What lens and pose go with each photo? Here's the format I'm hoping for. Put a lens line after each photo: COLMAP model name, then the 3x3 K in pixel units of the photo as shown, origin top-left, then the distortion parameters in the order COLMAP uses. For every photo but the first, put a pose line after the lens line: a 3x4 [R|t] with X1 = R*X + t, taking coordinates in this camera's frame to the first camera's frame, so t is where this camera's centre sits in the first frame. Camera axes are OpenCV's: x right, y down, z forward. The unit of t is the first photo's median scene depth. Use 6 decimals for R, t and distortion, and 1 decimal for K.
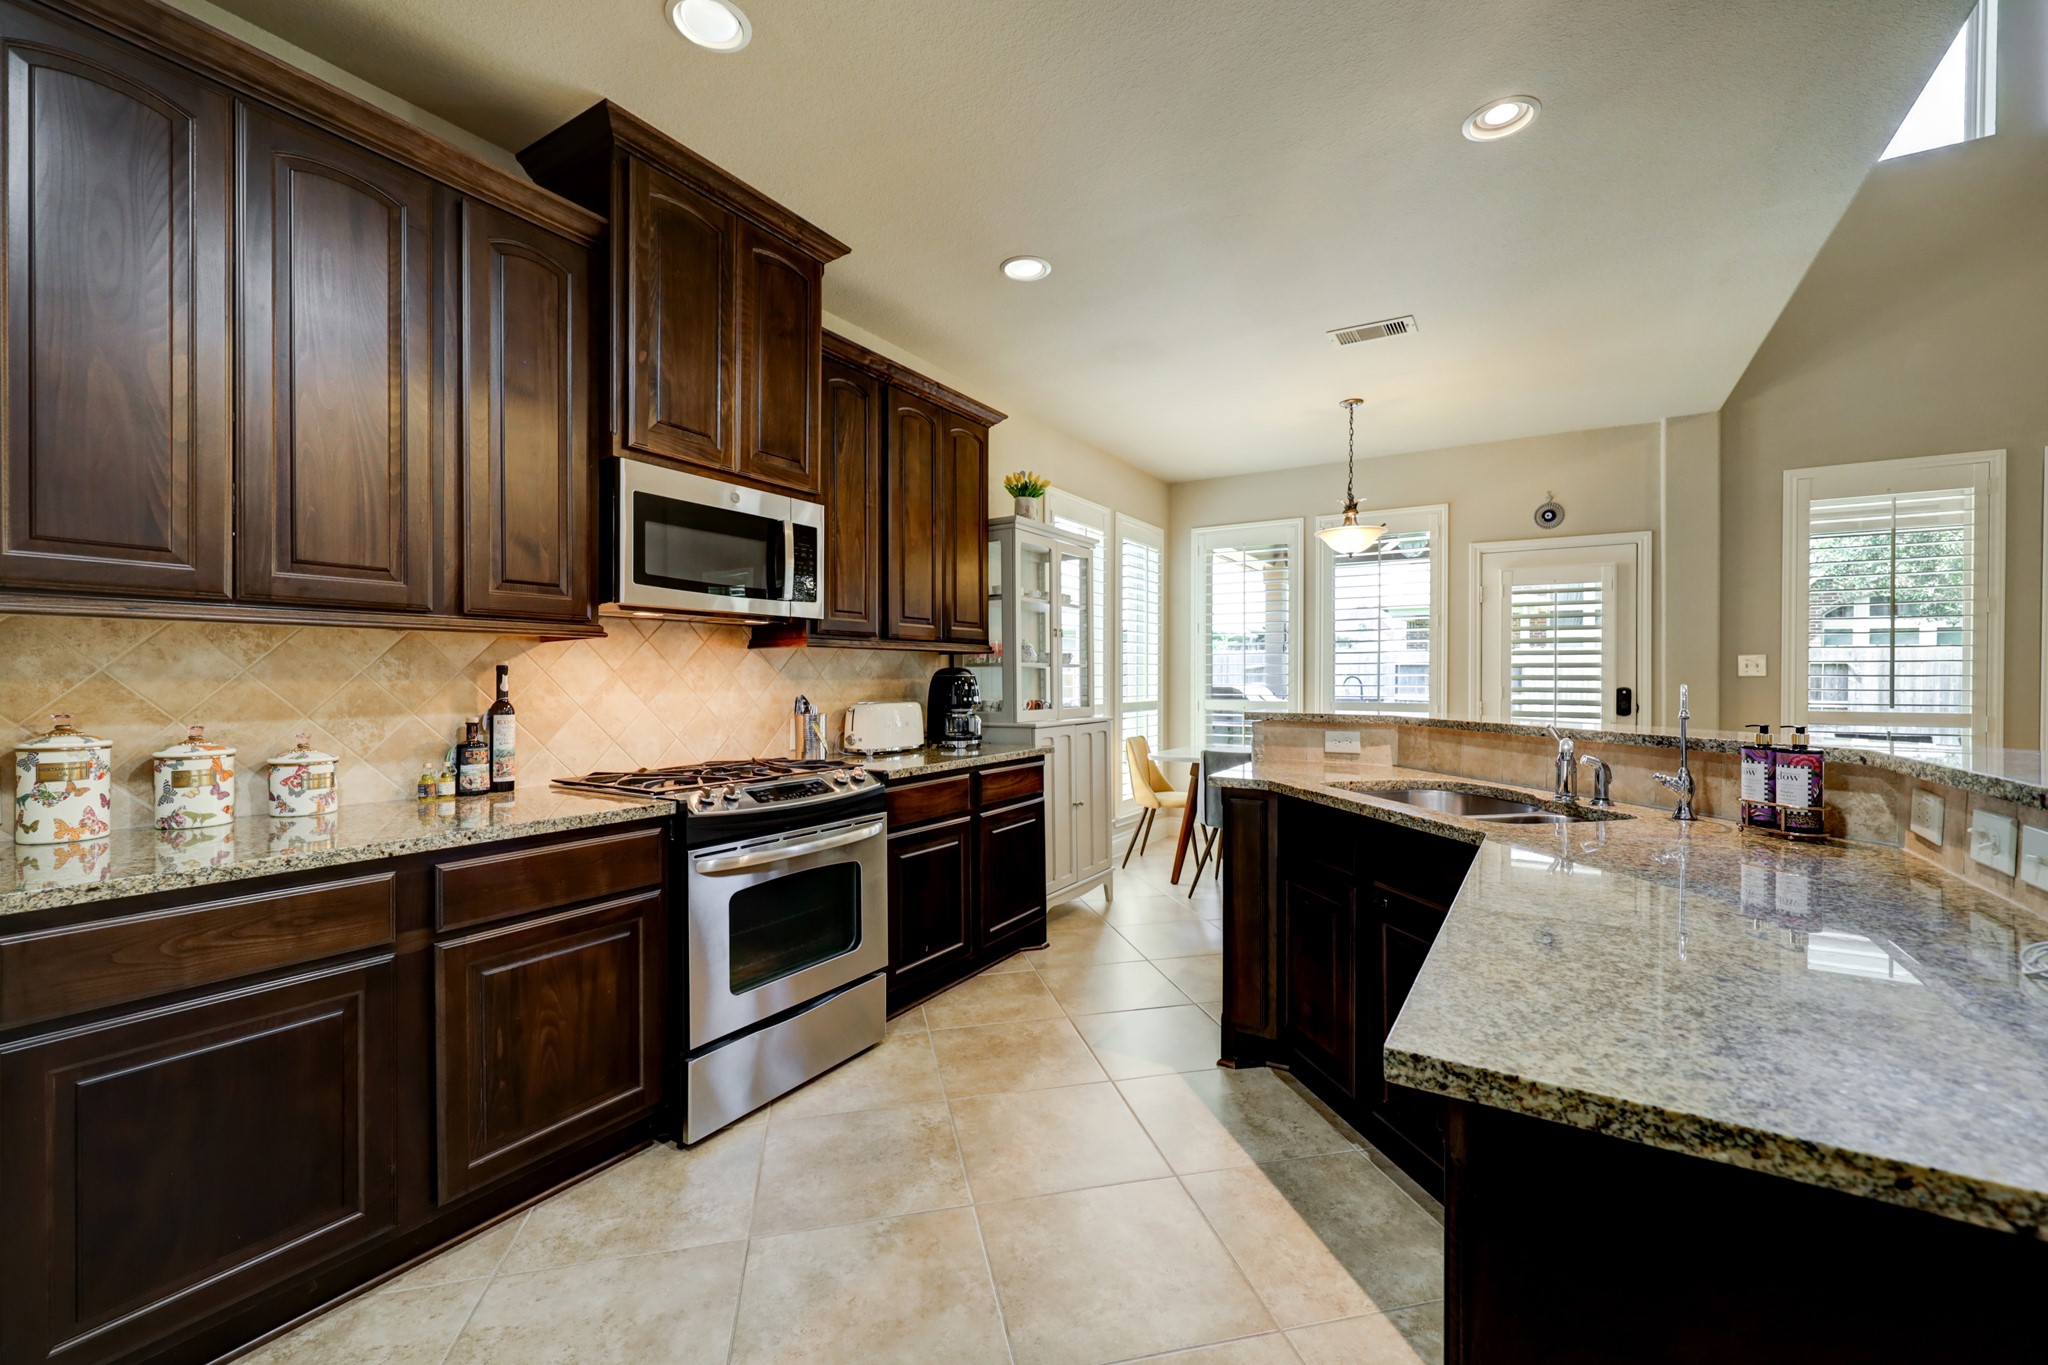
lens RADIAL K [[846.4, 0, 1031.9], [0, 846.4, 685.5], [0, 0, 1]] dist [0.002259, -0.000288]
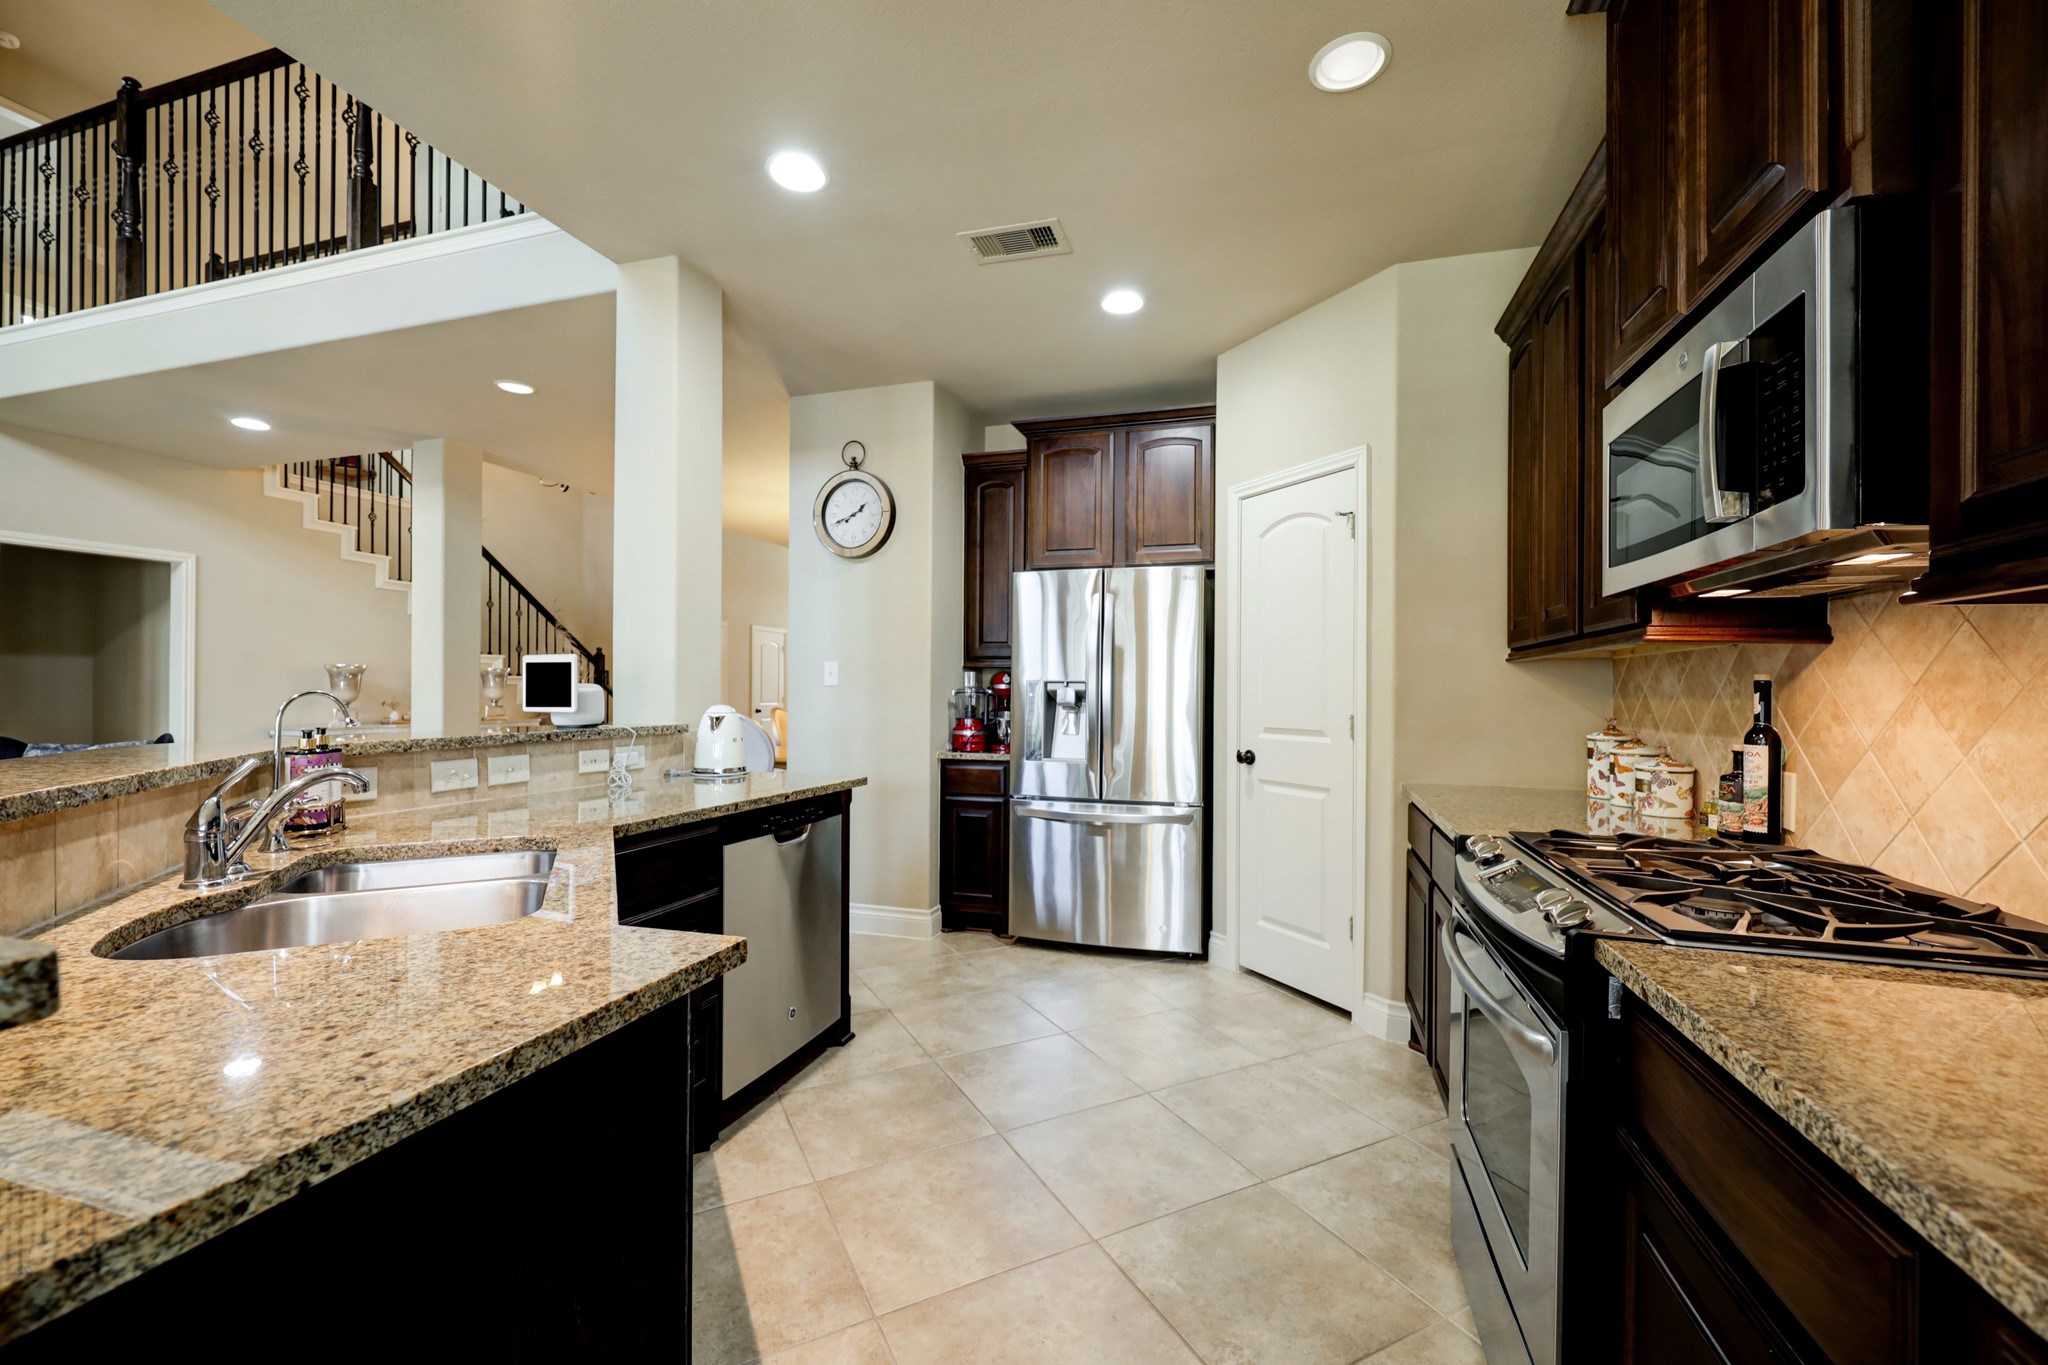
lens RADIAL K [[846.4, 0, 1031.9], [0, 846.4, 685.5], [0, 0, 1]] dist [0.002259, -0.000288]
pose [[-0.968539, -0.012930, -0.248525, 0.191059], [-0.014183, 0.999894, 0.003250, -0.011370], [0.248457, 0.006673, -0.968620, 1.476862]]
